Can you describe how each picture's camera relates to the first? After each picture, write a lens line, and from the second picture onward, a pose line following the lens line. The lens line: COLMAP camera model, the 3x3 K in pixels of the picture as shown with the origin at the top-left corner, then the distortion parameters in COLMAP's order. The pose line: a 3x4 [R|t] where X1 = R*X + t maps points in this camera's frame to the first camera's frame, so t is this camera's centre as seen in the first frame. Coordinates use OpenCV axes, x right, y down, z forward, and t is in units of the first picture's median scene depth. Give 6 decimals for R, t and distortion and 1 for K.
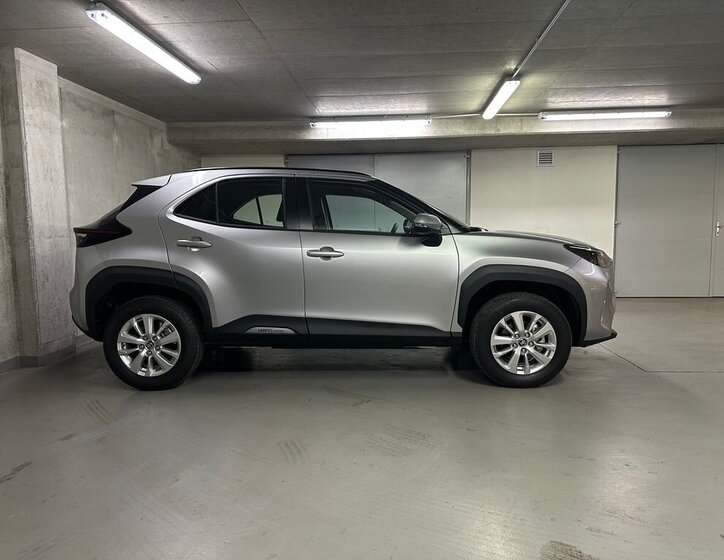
lens RADIAL K [[534.1, 0, 362.0], [0, 534.1, 280.0], [0, 0, 1]] dist [0.005286, -0.003666]
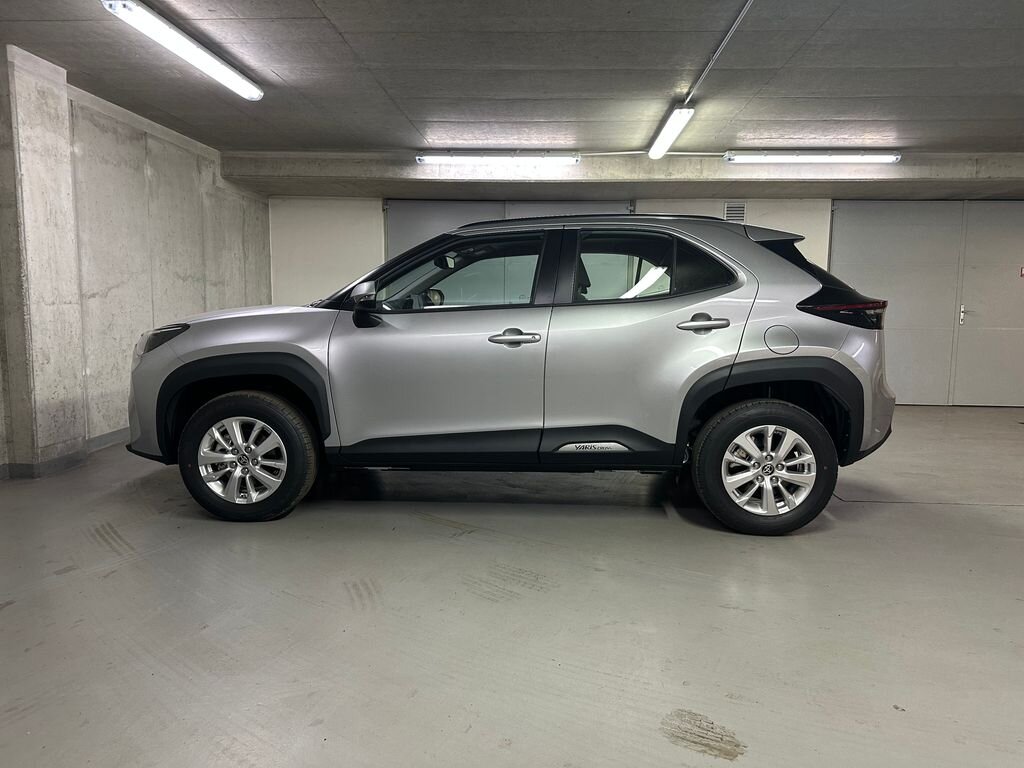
lens RADIAL K [[732.8, 0, 512.0], [0, 732.8, 384.0], [0, 0, 1]] dist [0.000464, -0.003550]
pose [[0.999562, 0.022760, 0.018899, 0.032614], [-0.023051, 0.999617, 0.015304, 0.000850], [-0.018543, -0.015733, 0.999704, -0.024005]]
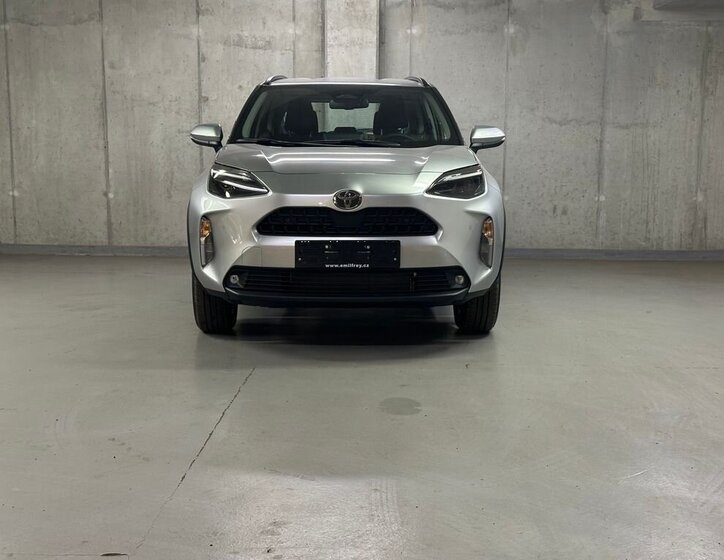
lens RADIAL K [[1012.5, 0, 371.0], [0, 1012.5, 285.1], [0, 0, 1]] dist [0.191842, -0.433133]
pose [[0.055088, 0.149178, -0.987275, 1.475386], [-0.099147, 0.984707, 0.143258, -0.099187], [0.993547, 0.089994, 0.069036, 0.893248]]
